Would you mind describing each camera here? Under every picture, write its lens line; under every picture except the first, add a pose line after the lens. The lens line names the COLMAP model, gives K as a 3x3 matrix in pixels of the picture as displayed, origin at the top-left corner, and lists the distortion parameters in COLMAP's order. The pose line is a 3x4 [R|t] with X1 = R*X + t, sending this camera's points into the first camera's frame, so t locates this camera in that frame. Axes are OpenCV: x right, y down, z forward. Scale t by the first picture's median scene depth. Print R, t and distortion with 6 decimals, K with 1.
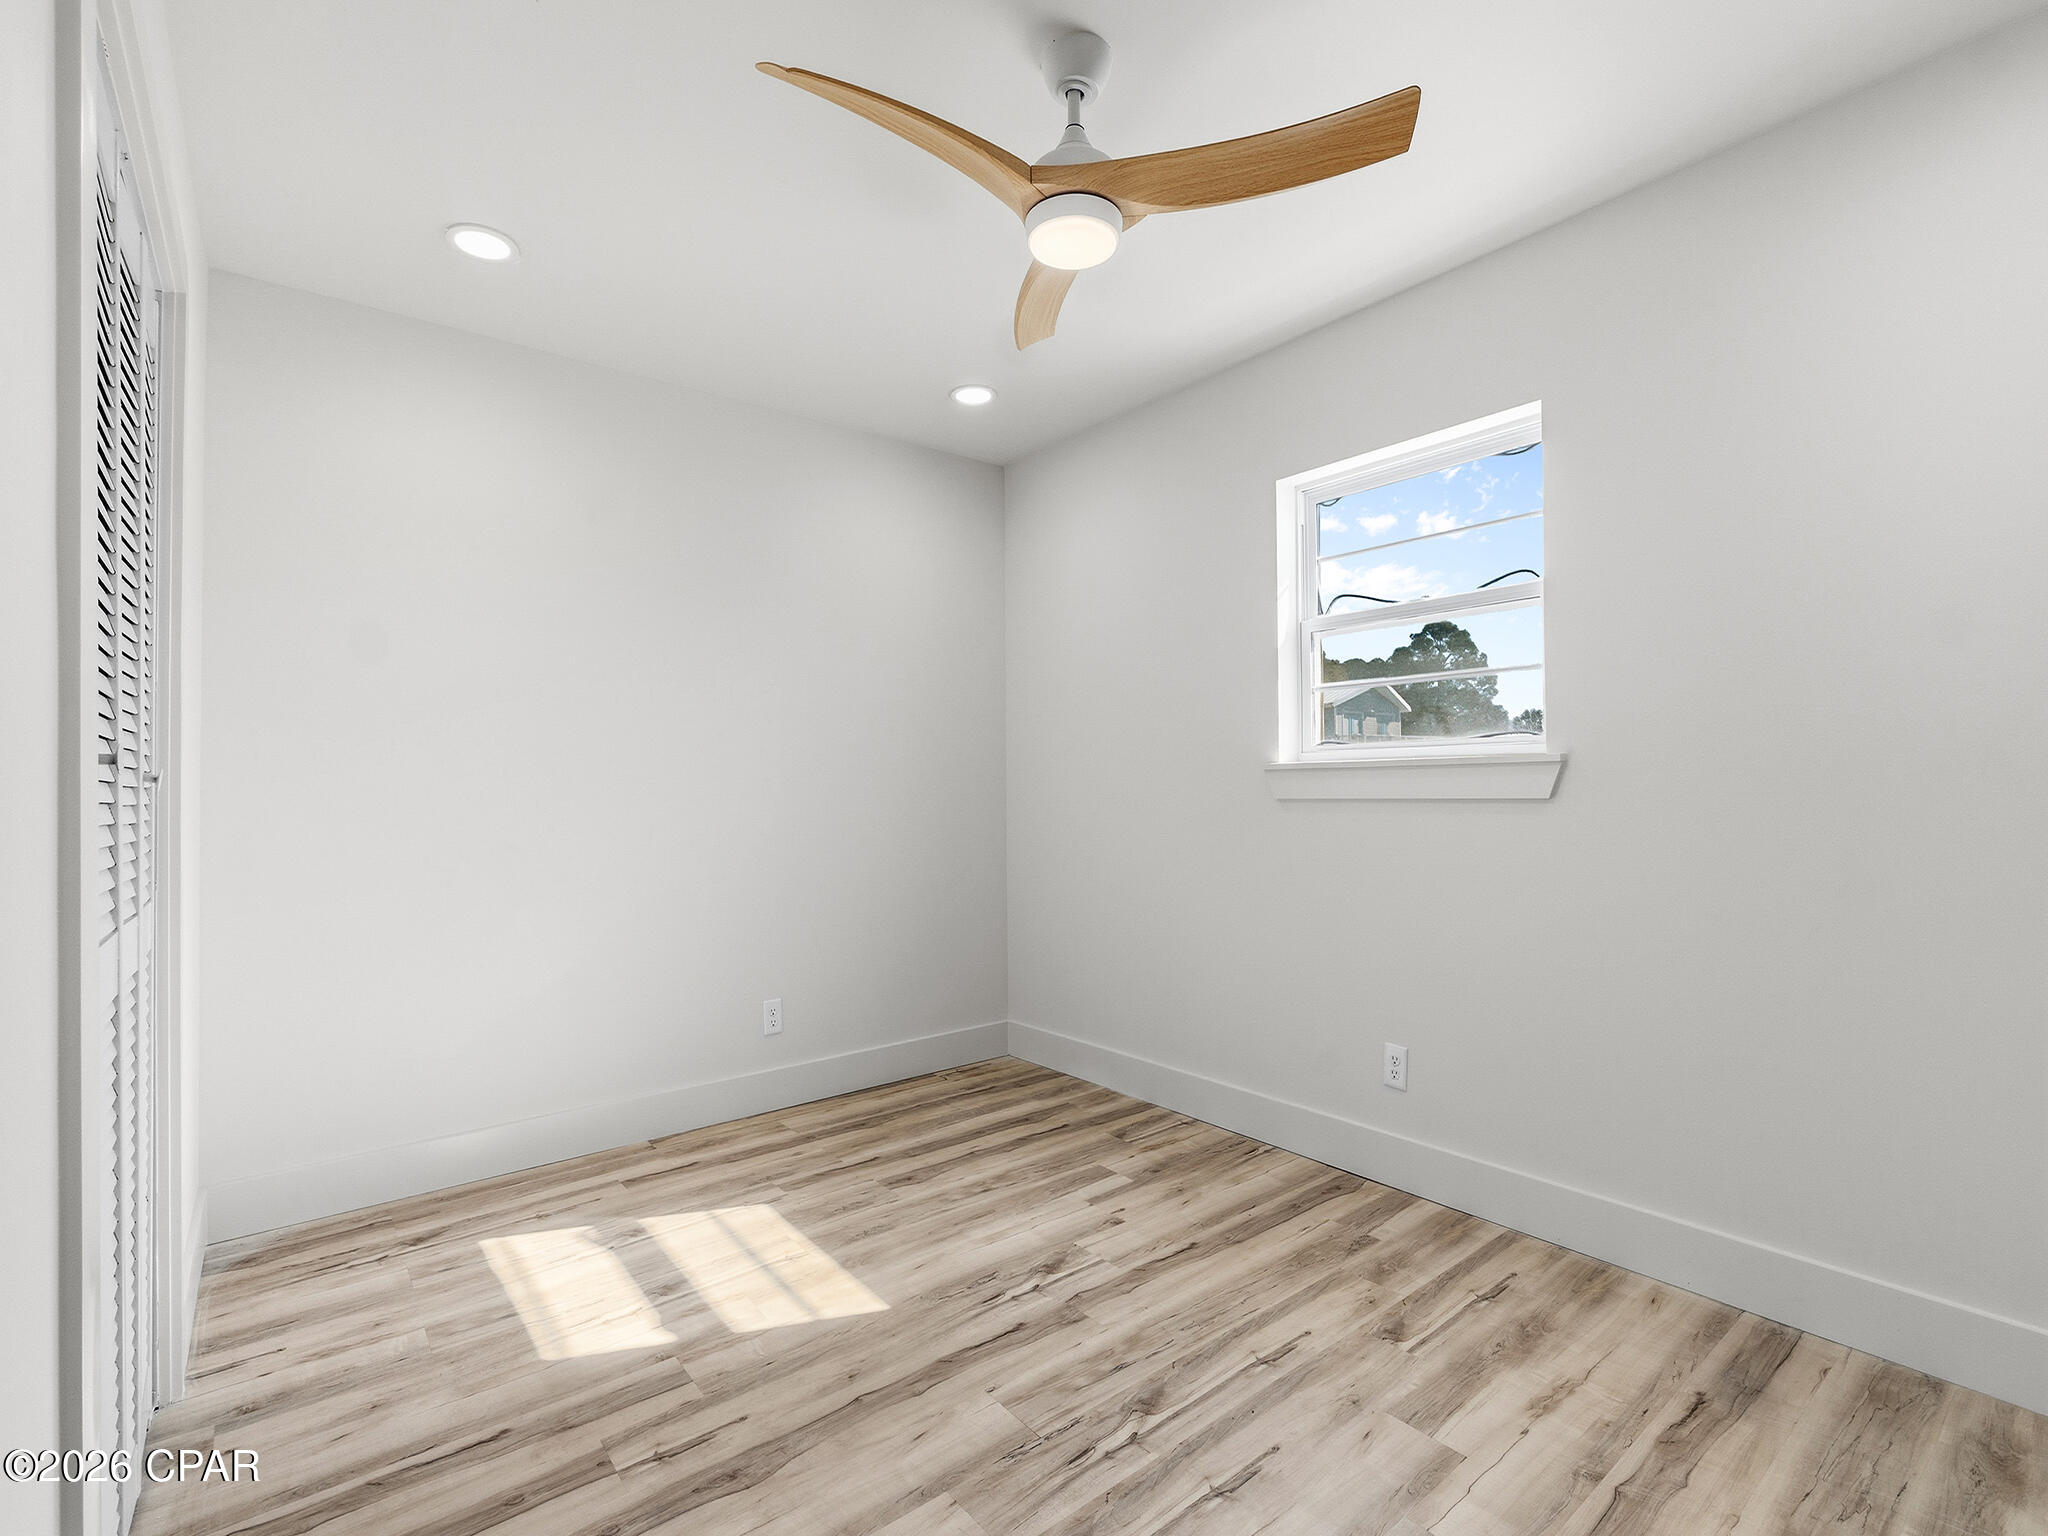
lens RADIAL K [[946.8, 0, 1024.6], [0, 946.8, 765.2], [0, 0, 1]] dist [-0.006316, 0.000244]
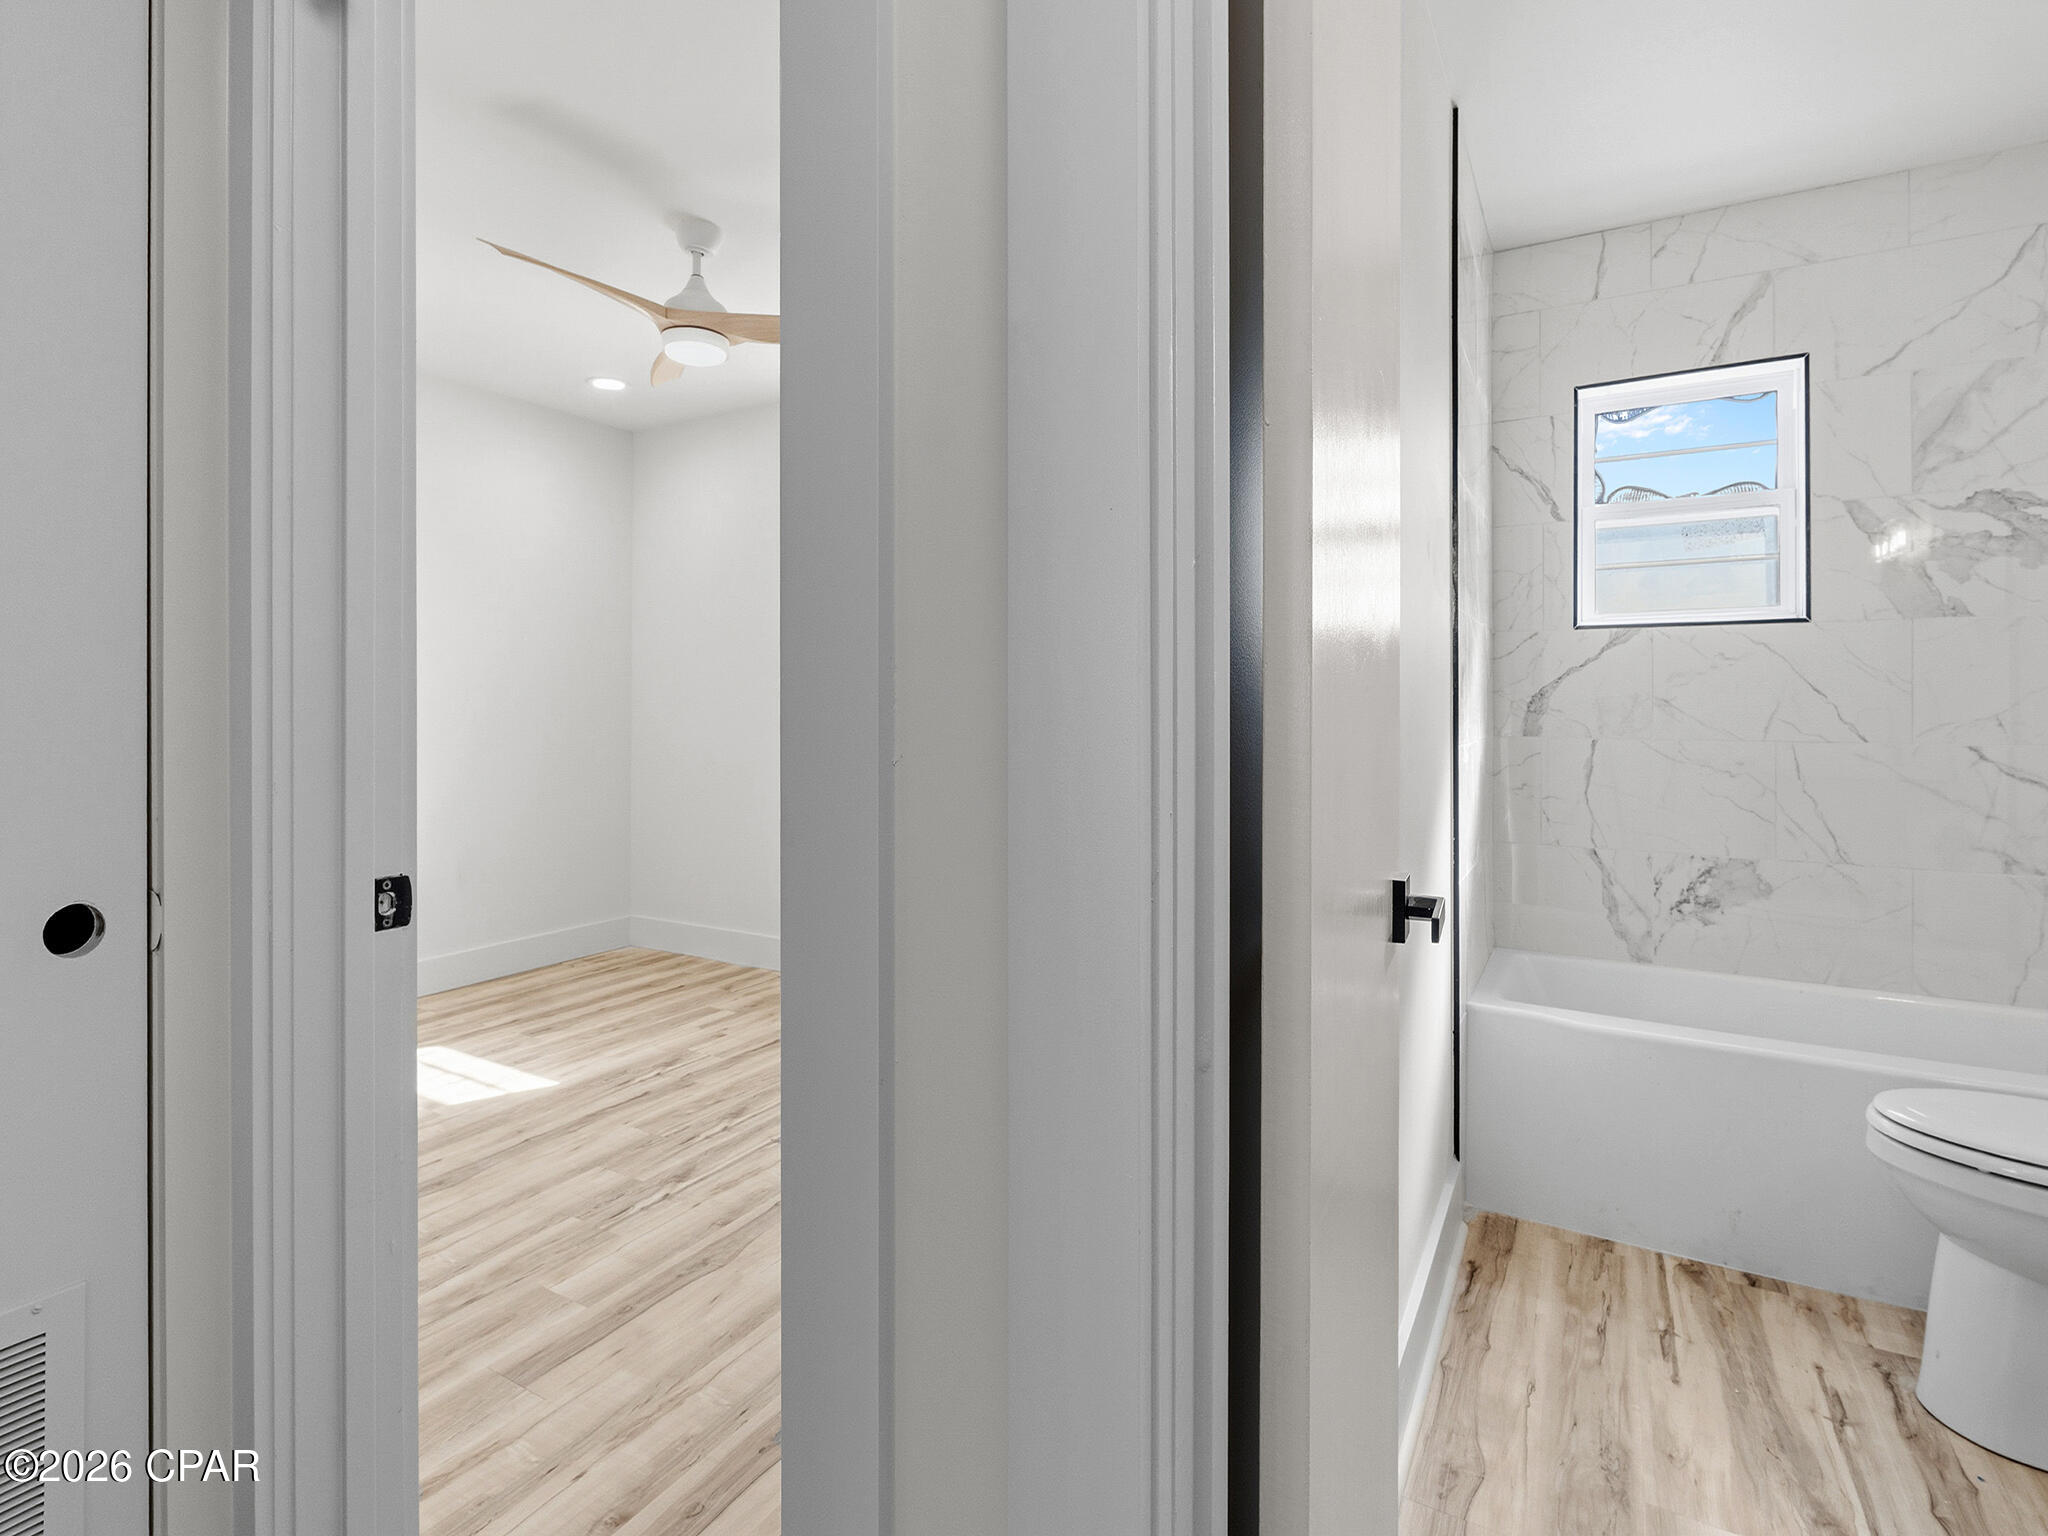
lens RADIAL K [[996.0, 0, 1021.3], [0, 996.0, 701.8], [0, 0, 1]] dist [-0.000813, -0.001751]
pose [[0.933403, 0.011197, 0.358656, -0.021578], [-0.015665, 0.999832, 0.009553, -0.018963], [-0.358489, -0.014535, 0.933421, -0.572710]]
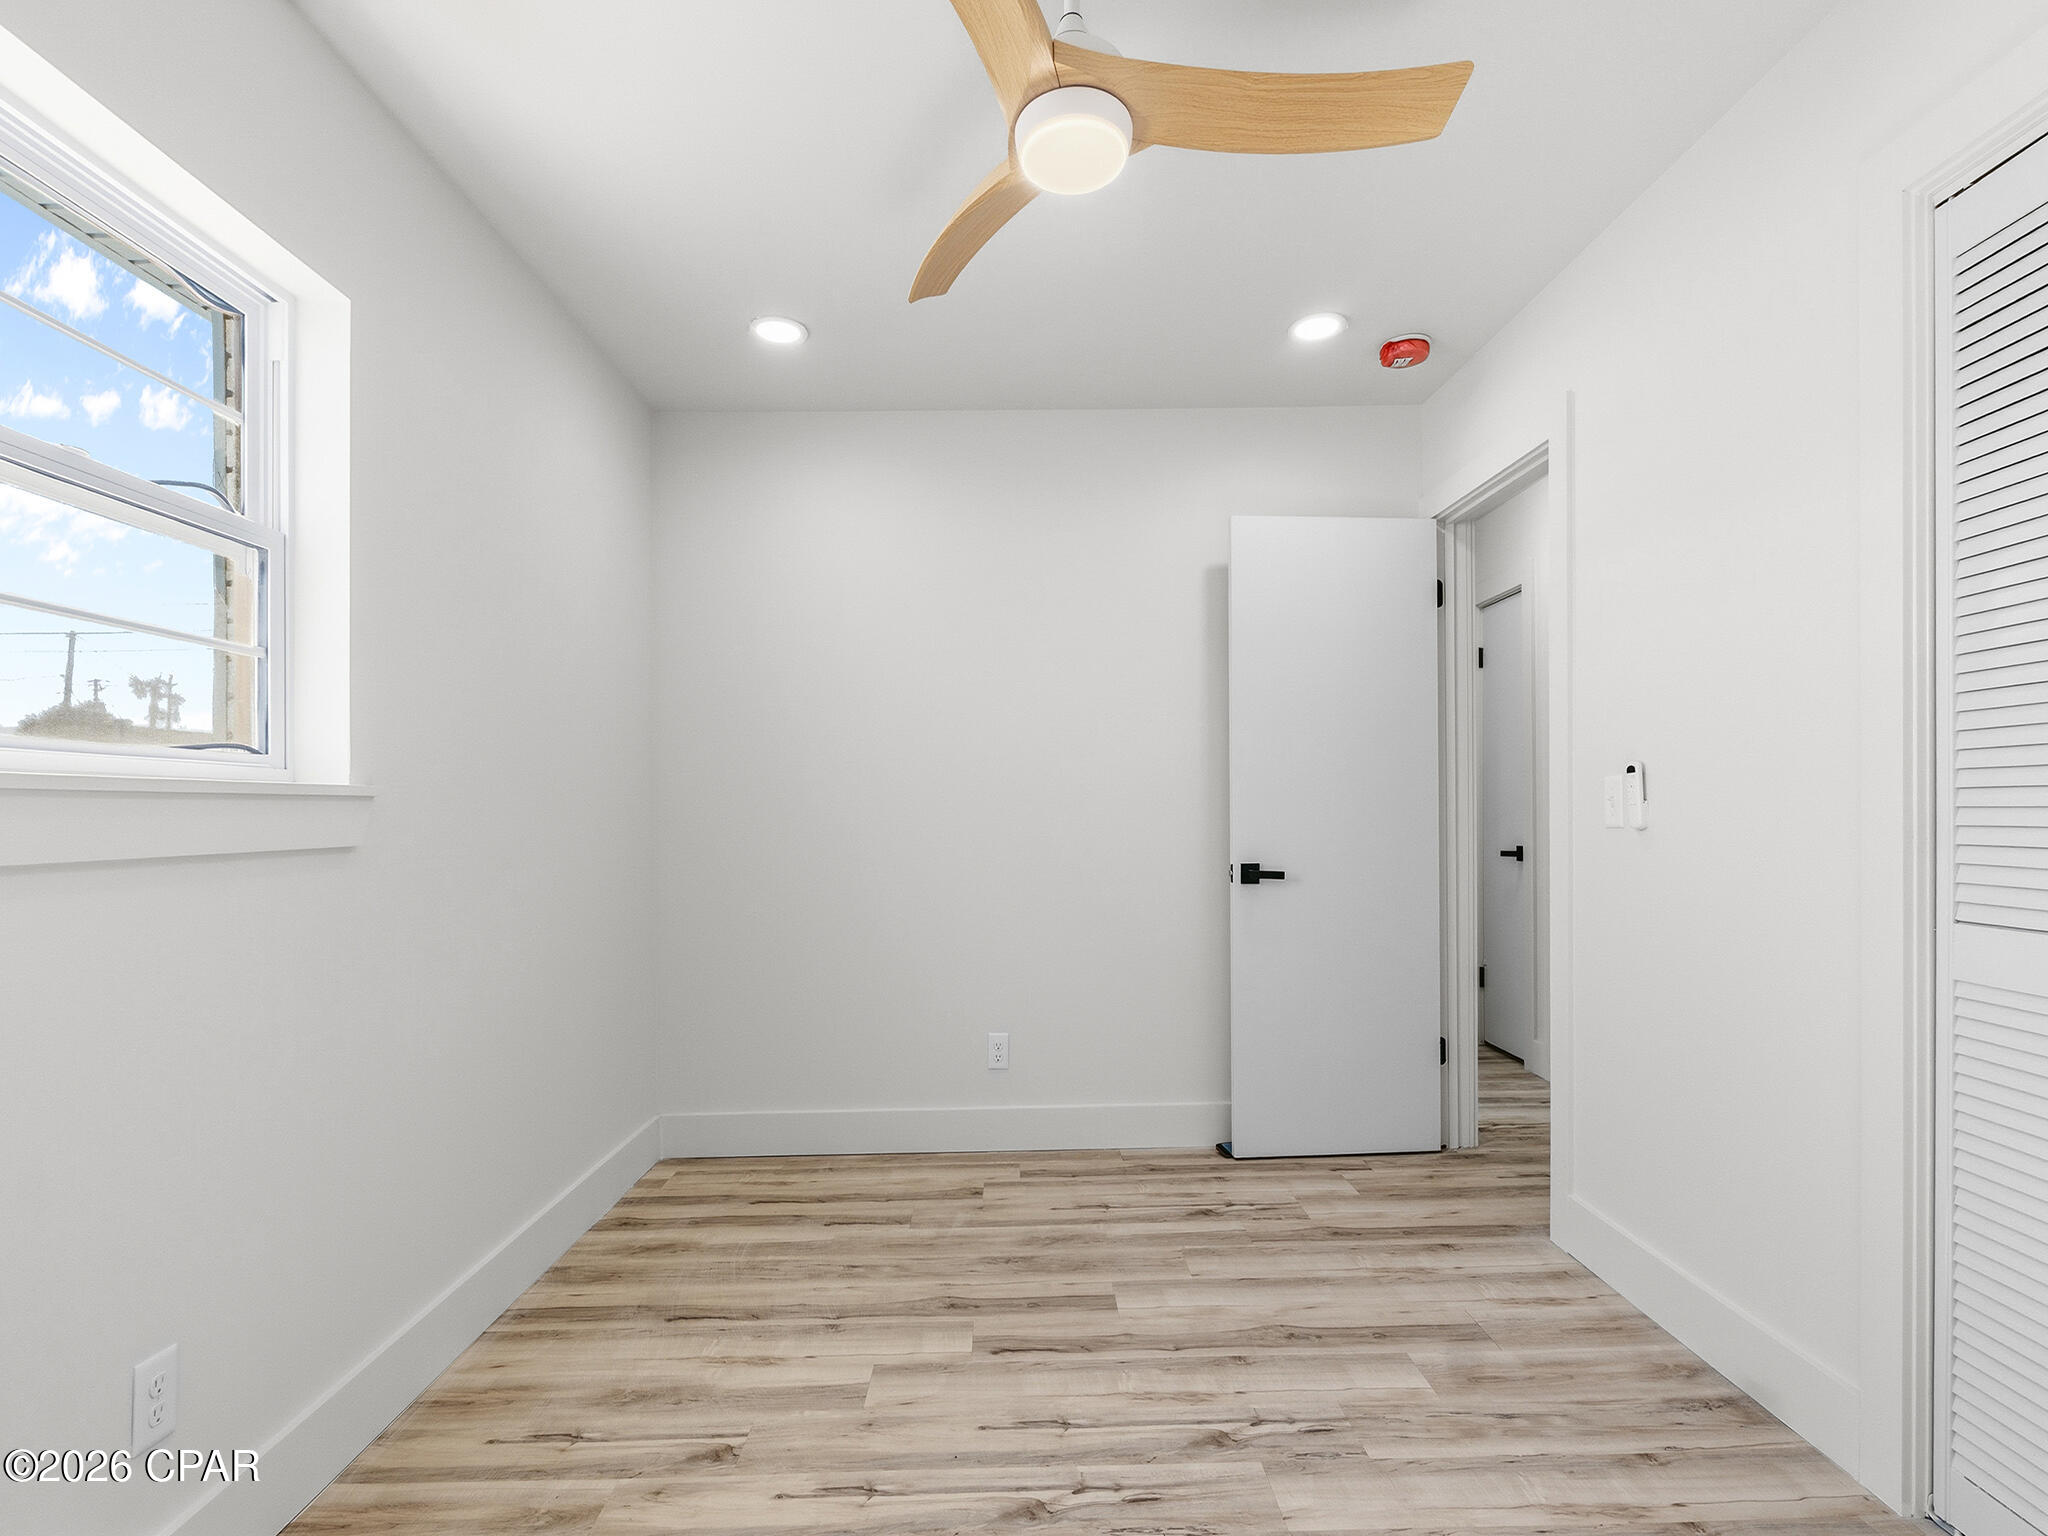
lens RADIAL K [[955.7, 0, 1031.0], [0, 955.7, 810.4], [0, 0, 1]] dist [-0.010155, 0.000895]
pose [[-0.790947, 0.022377, 0.611475, -0.360544], [0.008049, 0.999625, -0.026170, 0.034796], [-0.611832, -0.015777, -0.790831, 1.437440]]
